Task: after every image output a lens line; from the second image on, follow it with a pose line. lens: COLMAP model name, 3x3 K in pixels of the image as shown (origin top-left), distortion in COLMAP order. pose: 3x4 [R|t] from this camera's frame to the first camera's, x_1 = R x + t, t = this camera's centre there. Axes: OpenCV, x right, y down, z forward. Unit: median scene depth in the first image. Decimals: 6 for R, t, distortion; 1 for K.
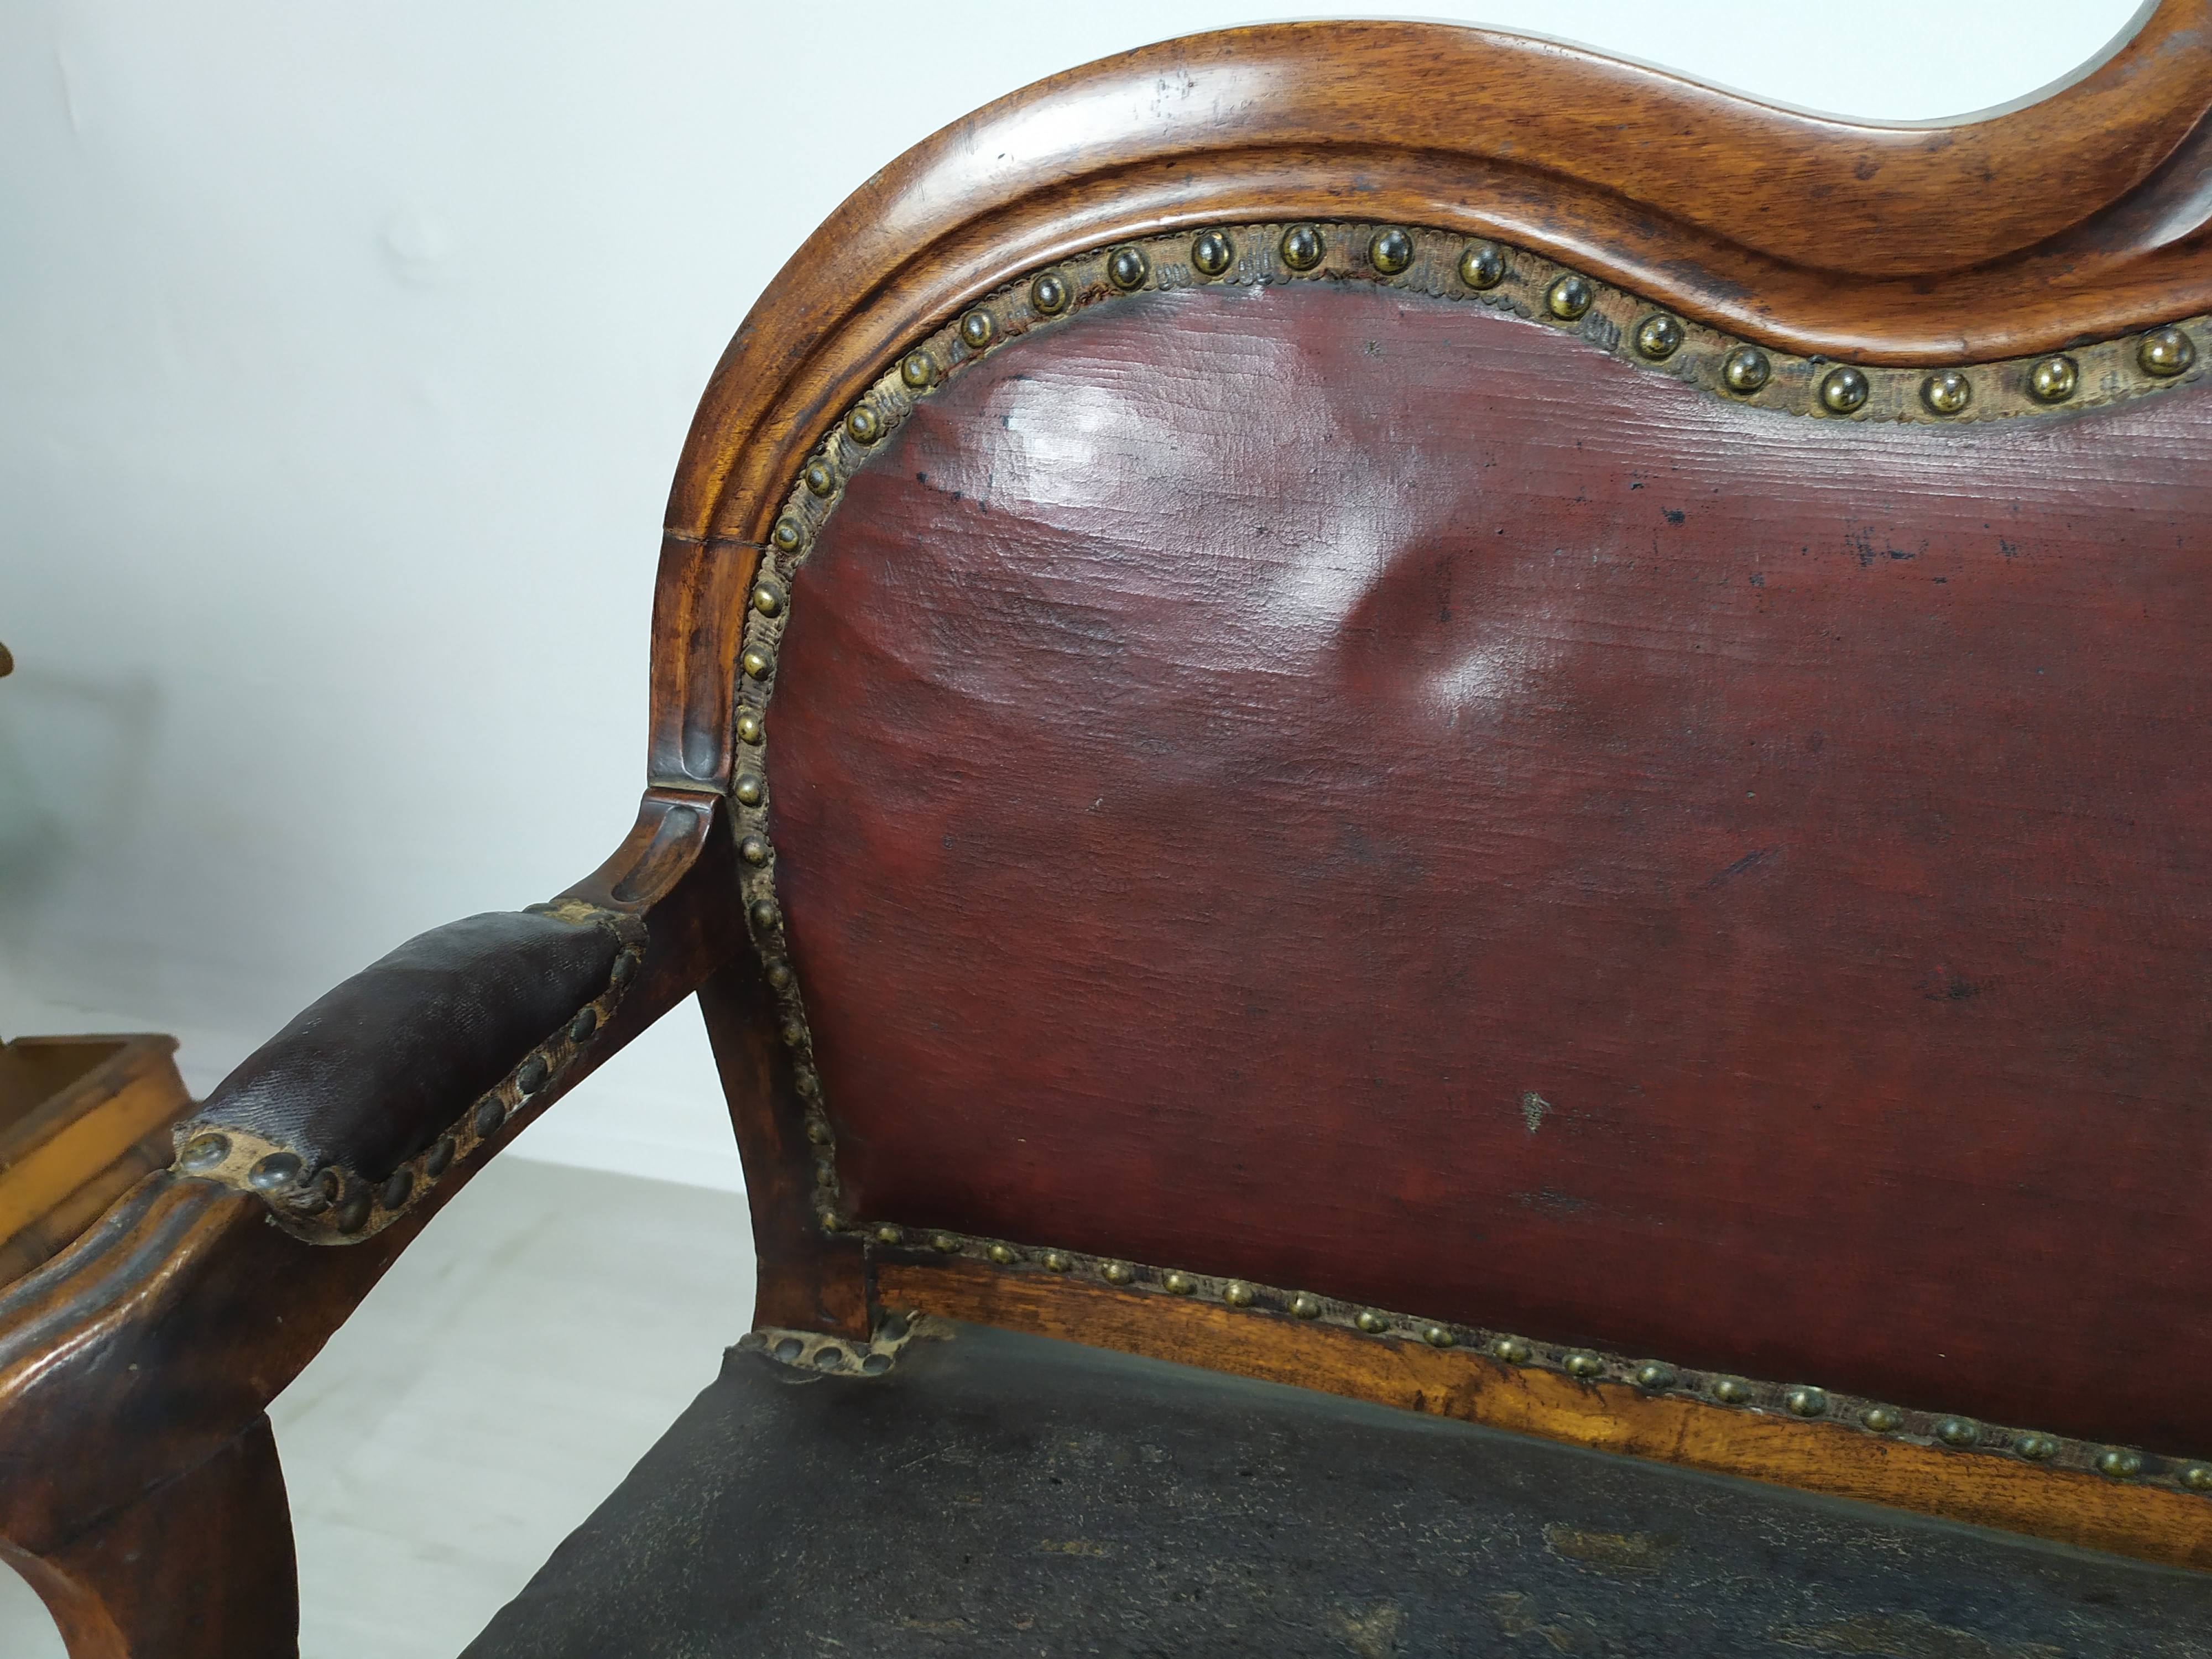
lens RADIAL K [[1677.8, 0, 1104.1], [0, 1677.8, 844.1], [0, 0, 1]] dist [0.036359, -0.047985]
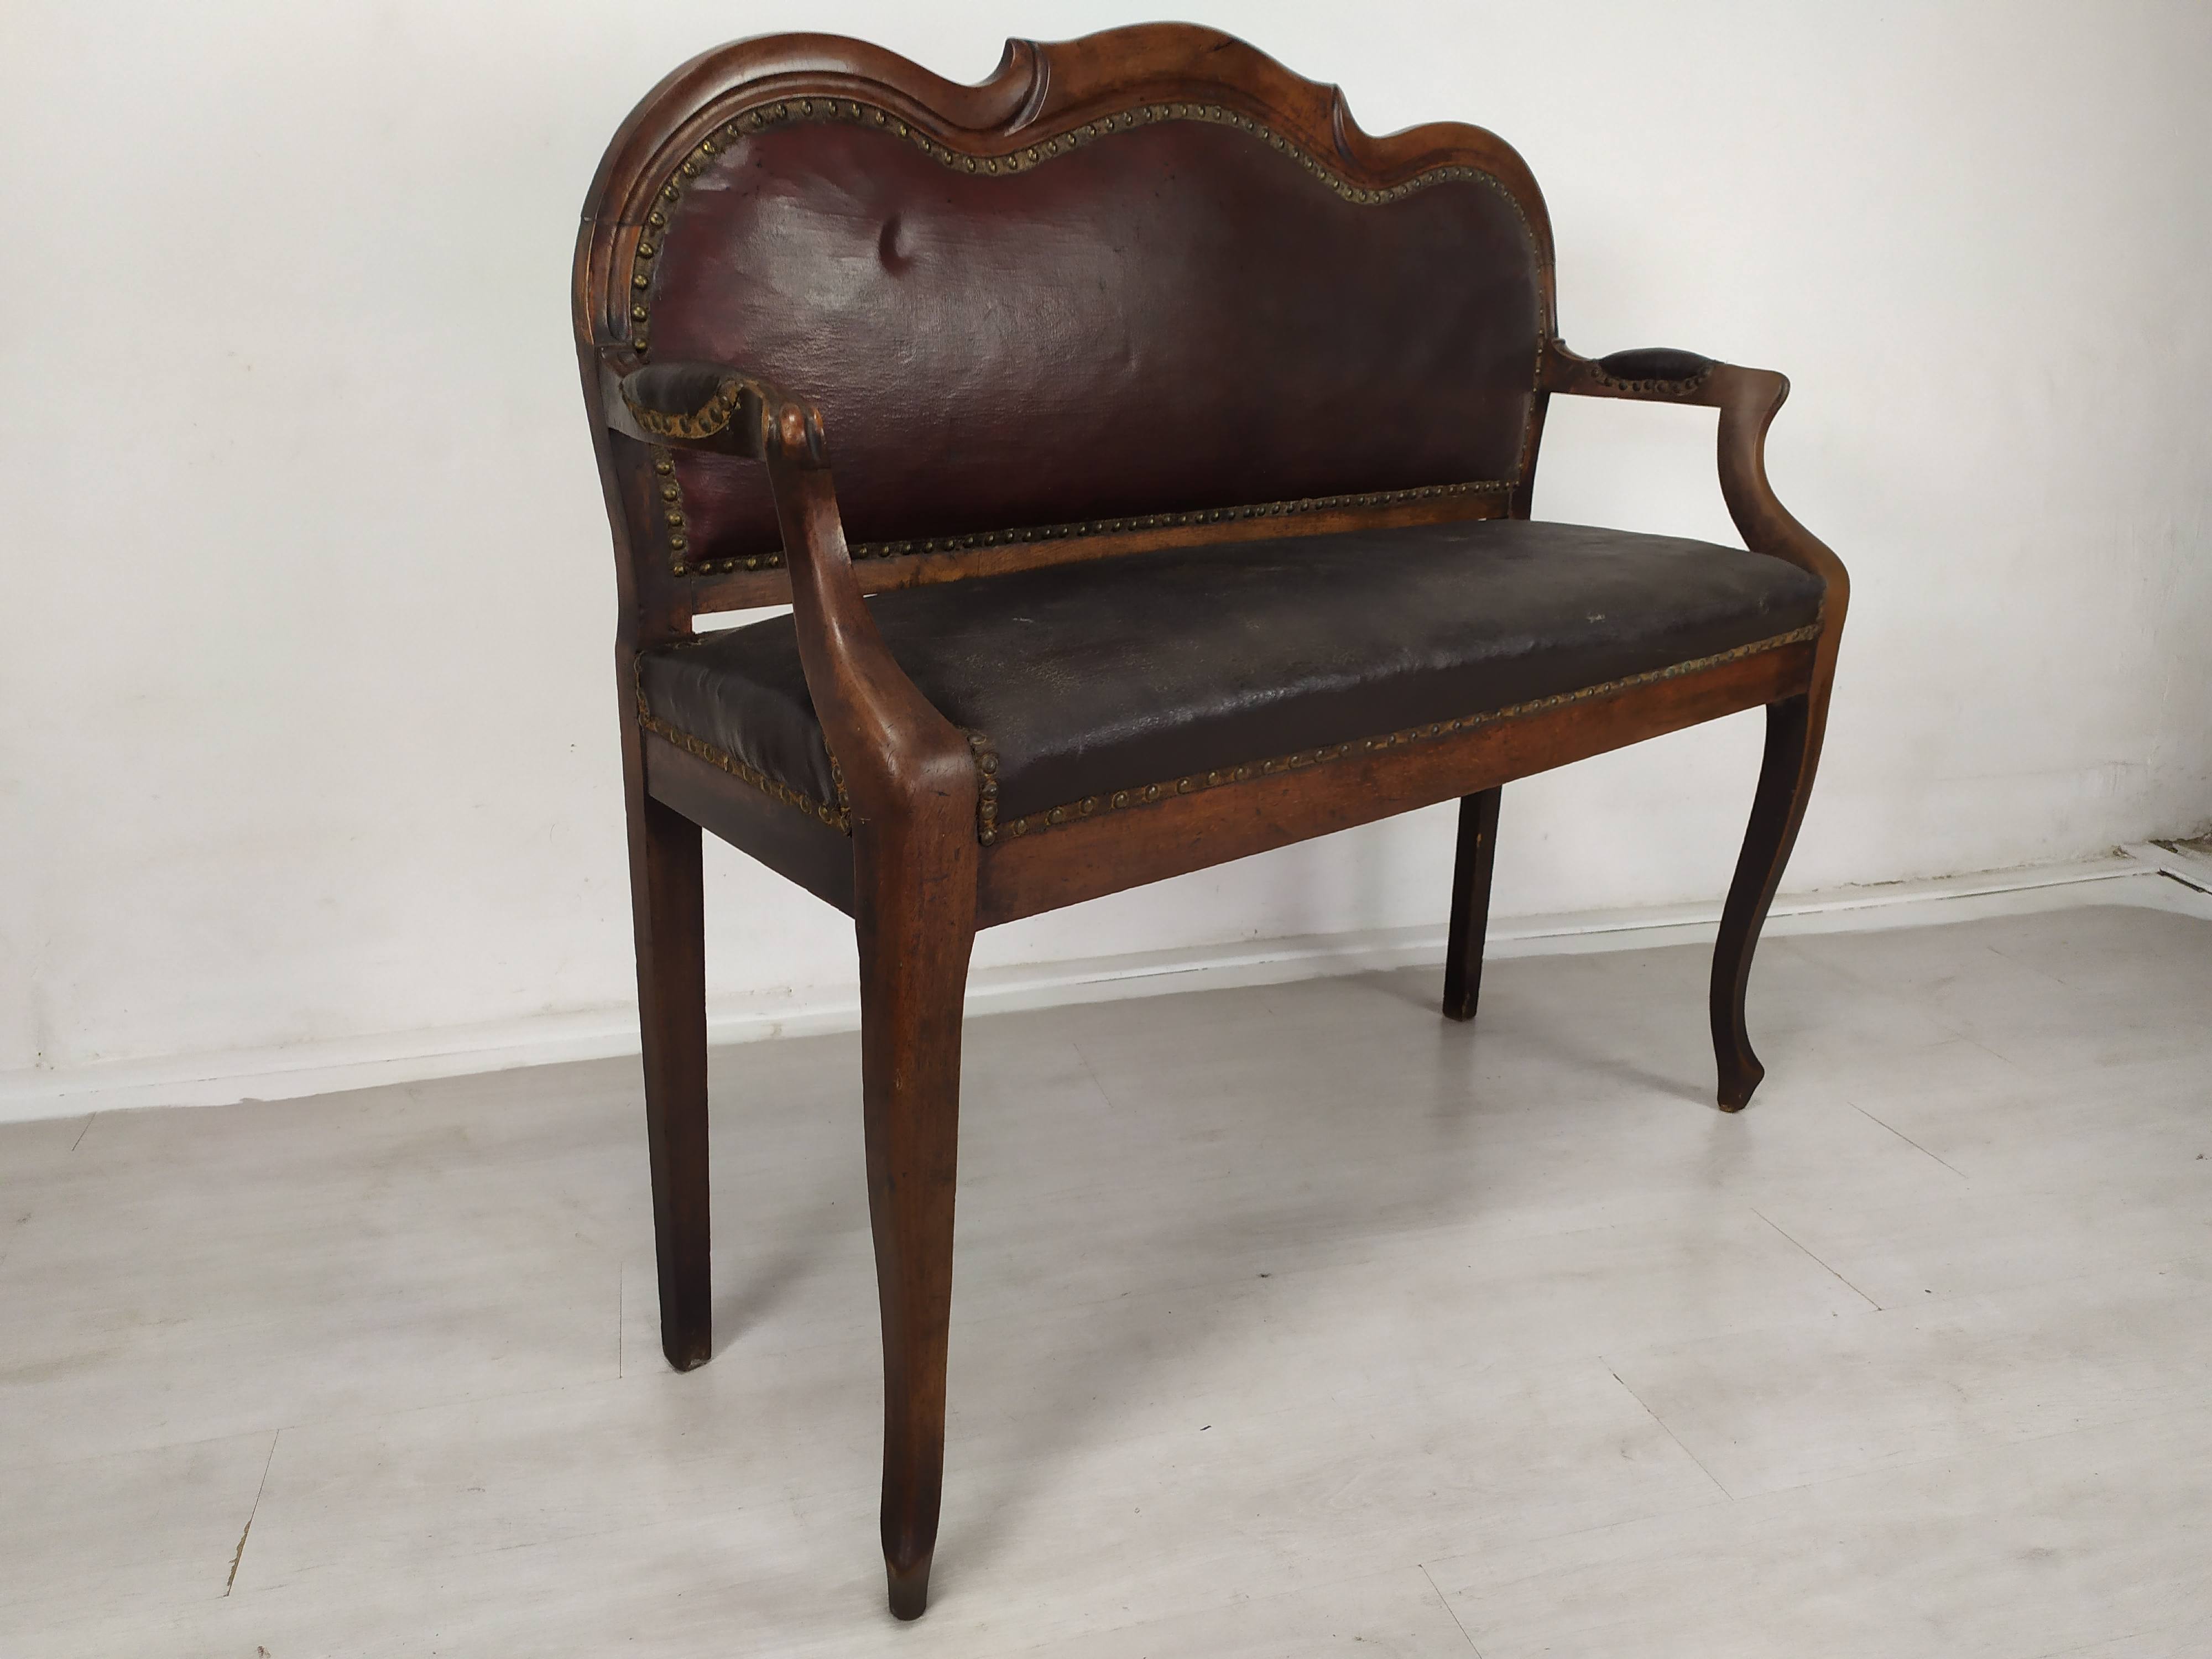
lens RADIAL K [[1677.8, 0, 1120.3], [0, 1677.8, 848.9], [0, 0, 1]] dist [0.036359, -0.047985]
pose [[0.507467, -0.263264, 0.820469, -2.061573], [0.331124, 0.938652, 0.096382, 0.642662], [-0.795509, 0.222767, 0.563508, -0.669960]]
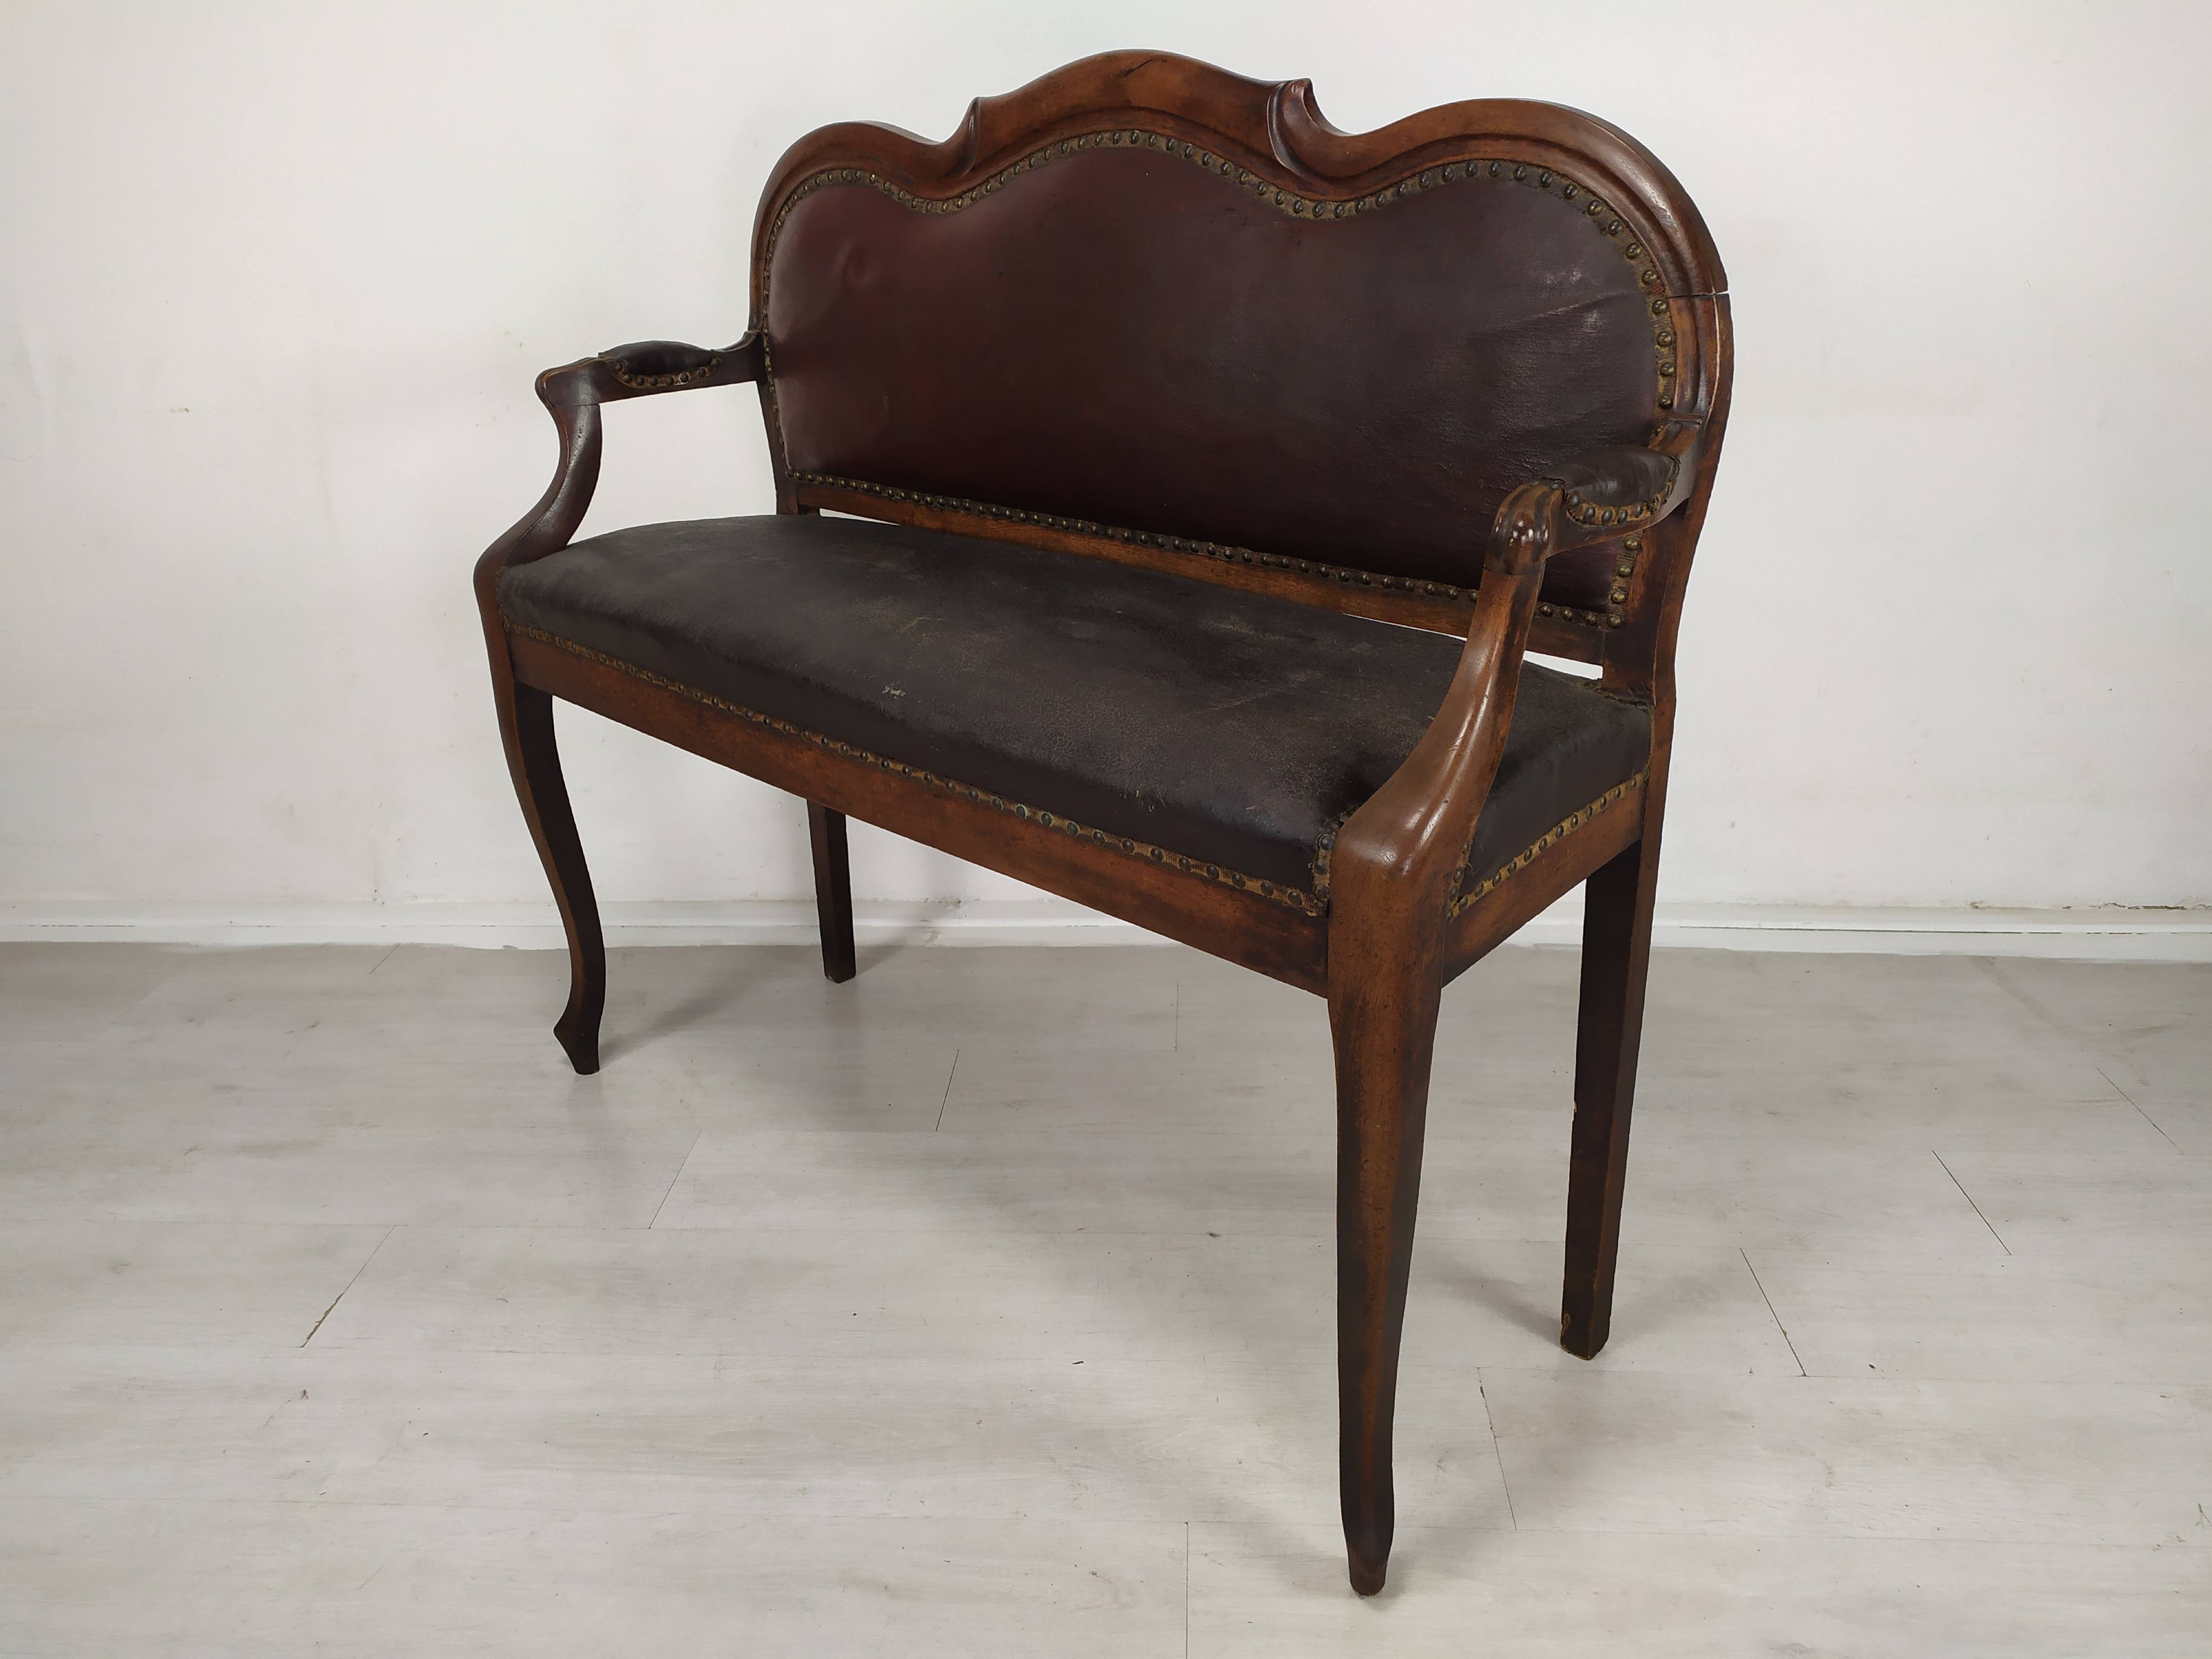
lens RADIAL K [[1677.8, 0, 1114.1], [0, 1677.8, 855.1], [0, 0, 1]] dist [0.036359, -0.047985]
pose [[0.886524, 0.161563, -0.433558, 2.430740], [-0.171332, 0.985071, 0.016748, 0.979321], [0.429791, 0.059435, 0.900970, -2.079465]]
